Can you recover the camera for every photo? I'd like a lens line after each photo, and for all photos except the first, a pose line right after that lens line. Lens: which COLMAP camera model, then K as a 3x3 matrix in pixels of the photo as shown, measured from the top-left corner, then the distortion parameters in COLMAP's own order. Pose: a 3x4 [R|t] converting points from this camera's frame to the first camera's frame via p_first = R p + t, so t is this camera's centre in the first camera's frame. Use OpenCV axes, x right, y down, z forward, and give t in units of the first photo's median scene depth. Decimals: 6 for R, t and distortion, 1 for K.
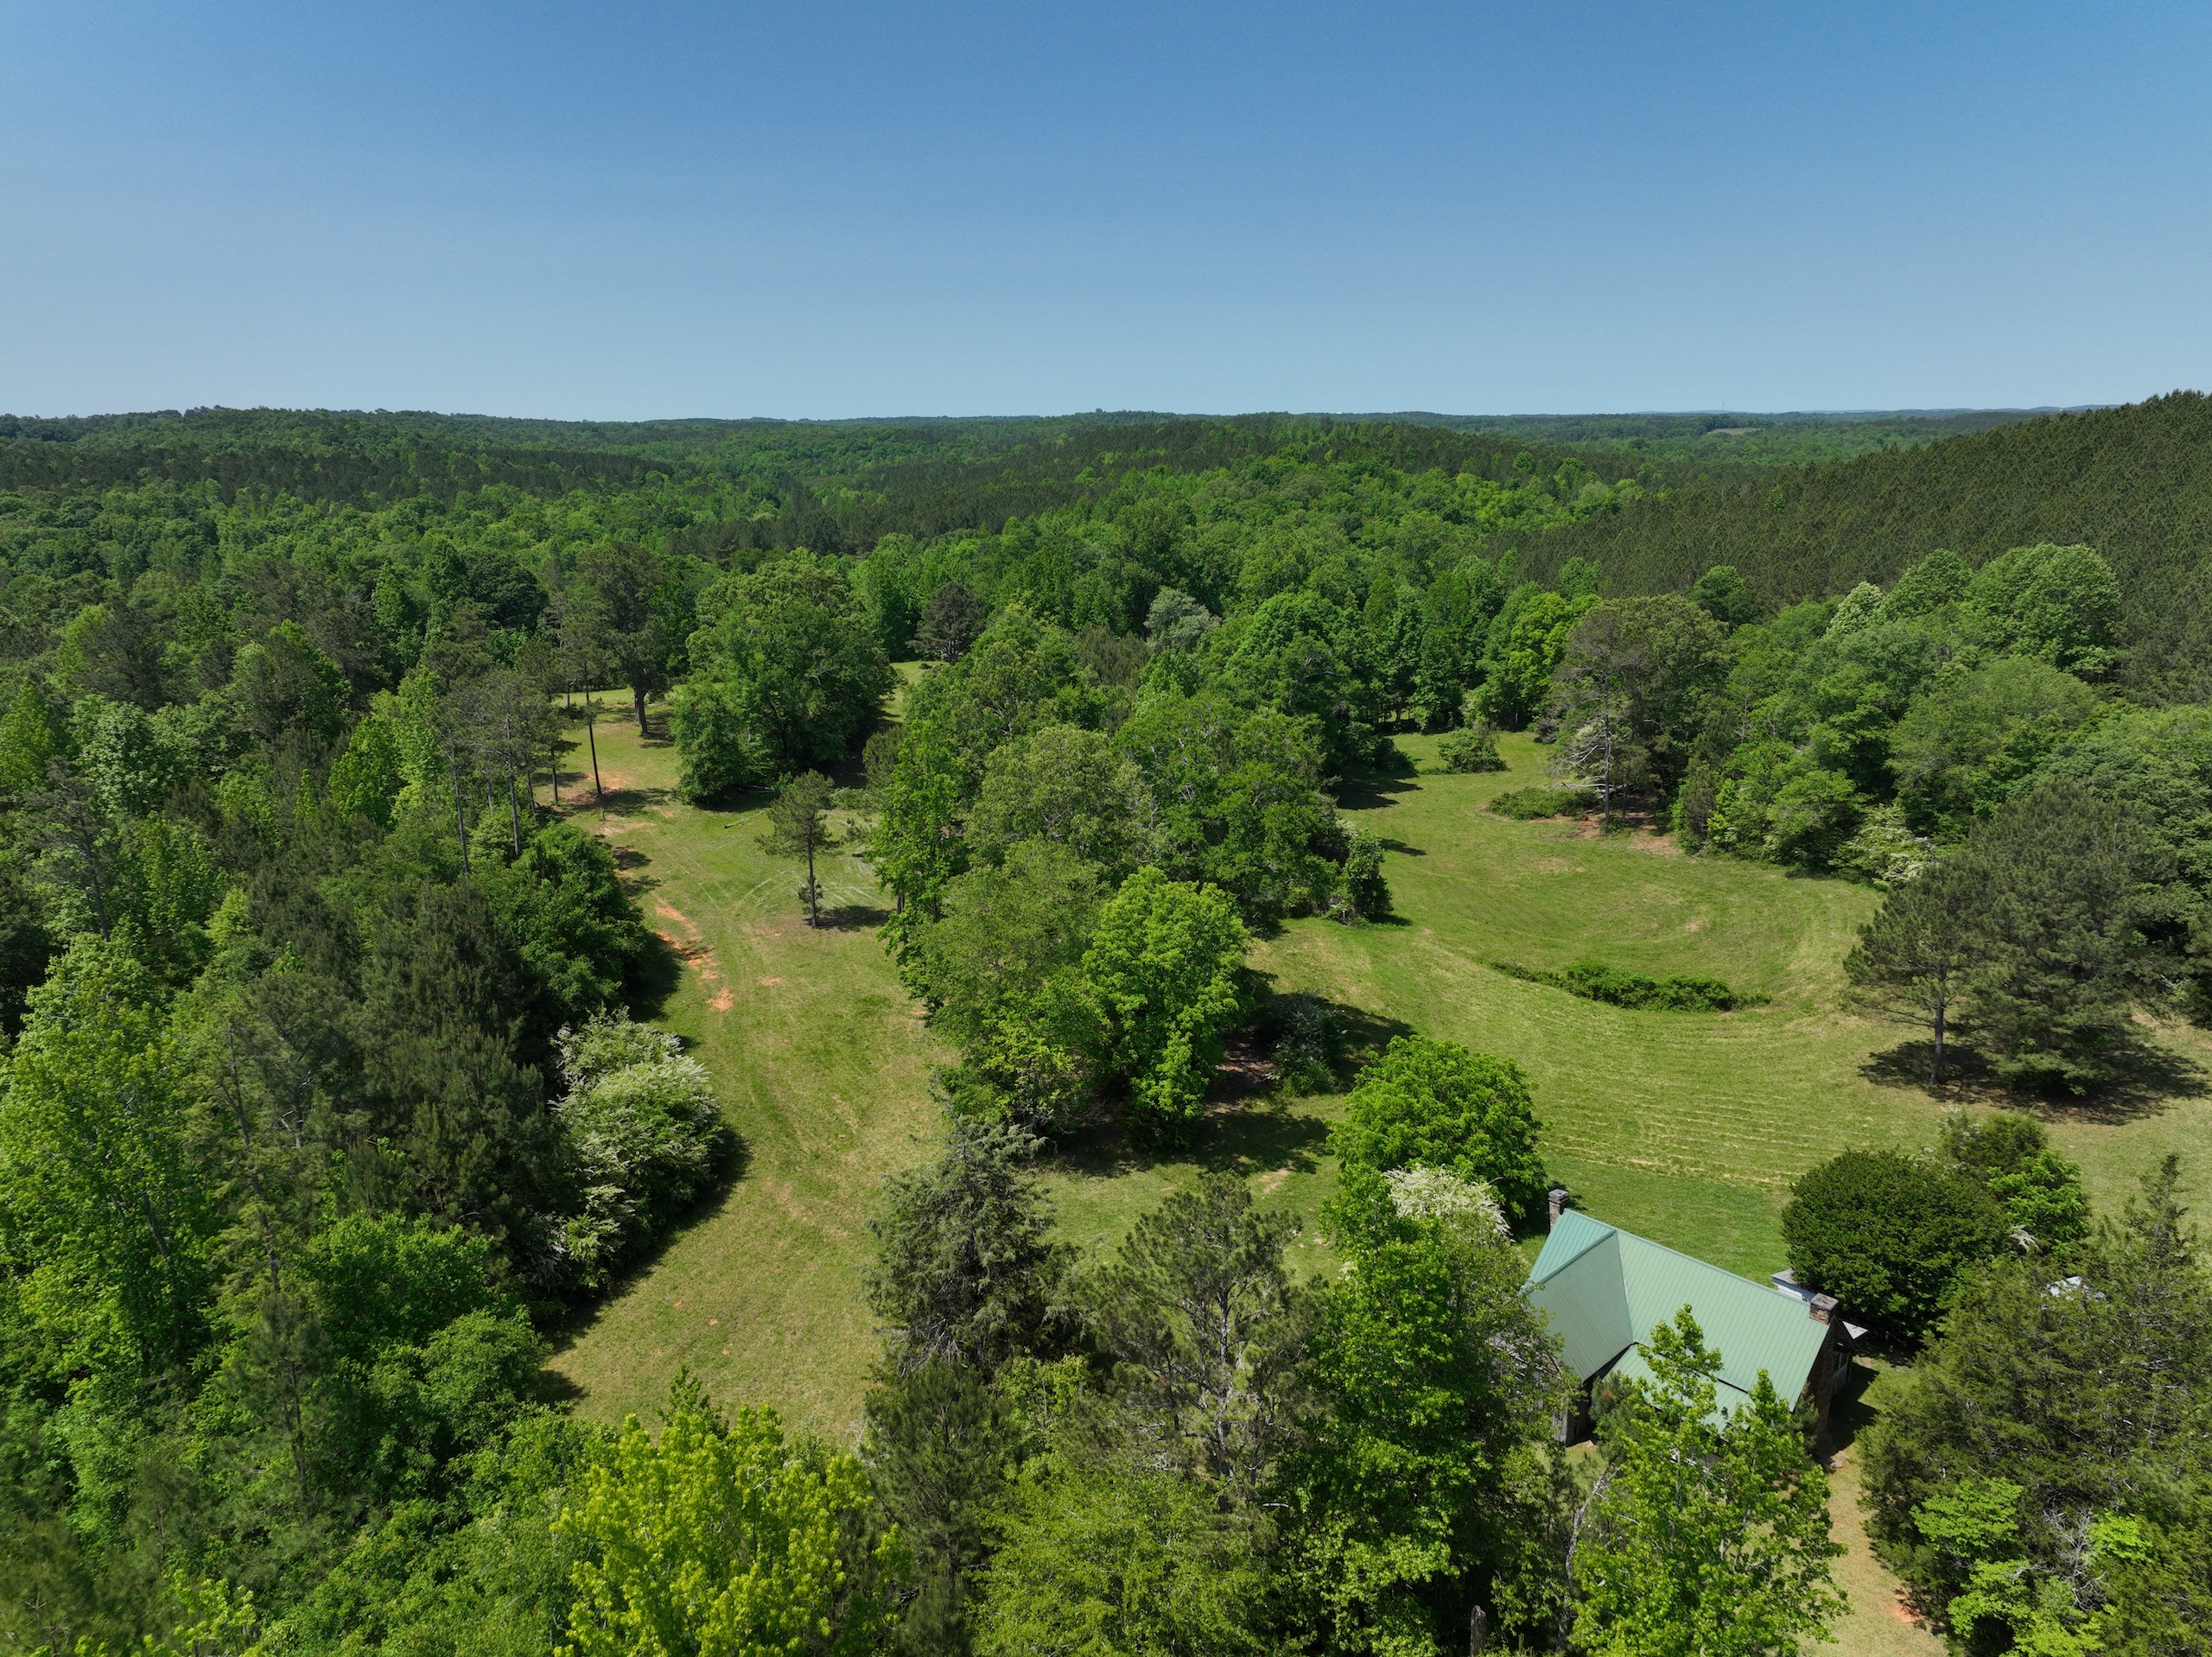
lens RADIAL K [[1551.9, 0, 1094.6], [0, 1551.9, 827.5], [0, 0, 1]] dist [-0.002816, 0.017311]
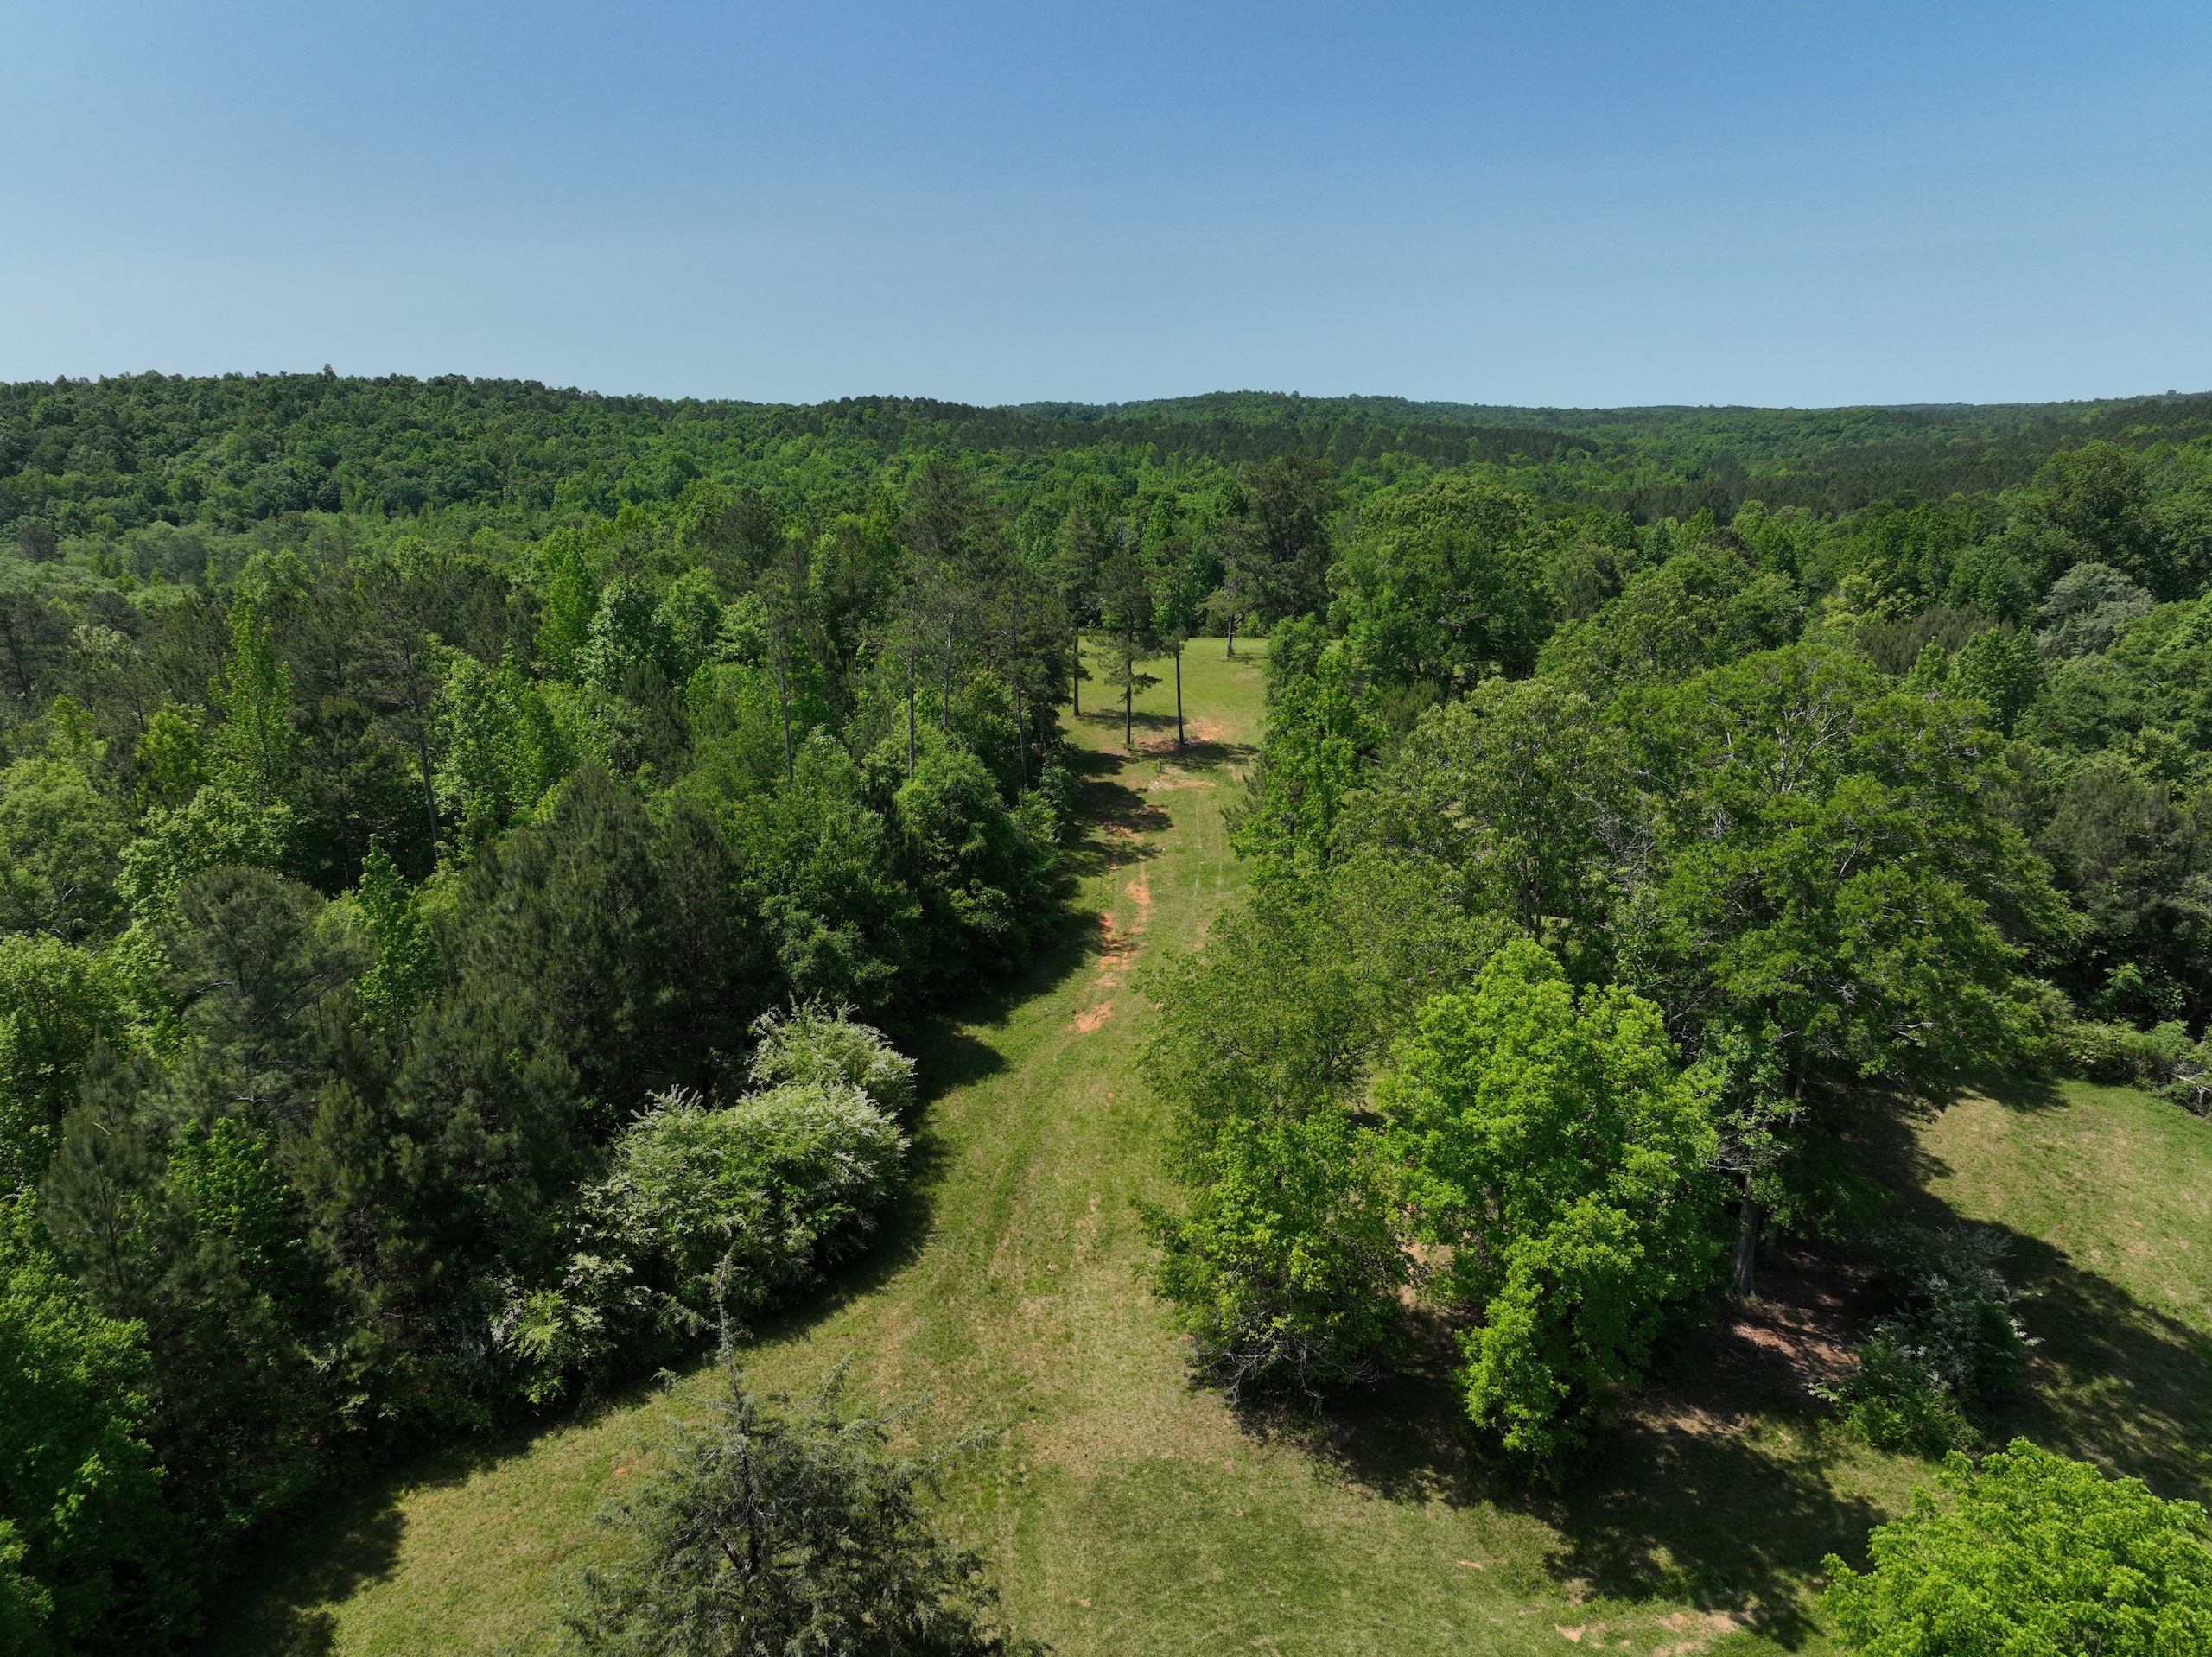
lens RADIAL K [[1551.9, 0, 1099.1], [0, 1551.9, 831.9], [0, 0, 1]] dist [-0.002816, 0.017311]
pose [[0.832442, 0.146076, -0.534512, 0.102655], [-0.141774, 0.988666, 0.049394, -0.009087], [0.535669, 0.034662, 0.843716, 0.271596]]
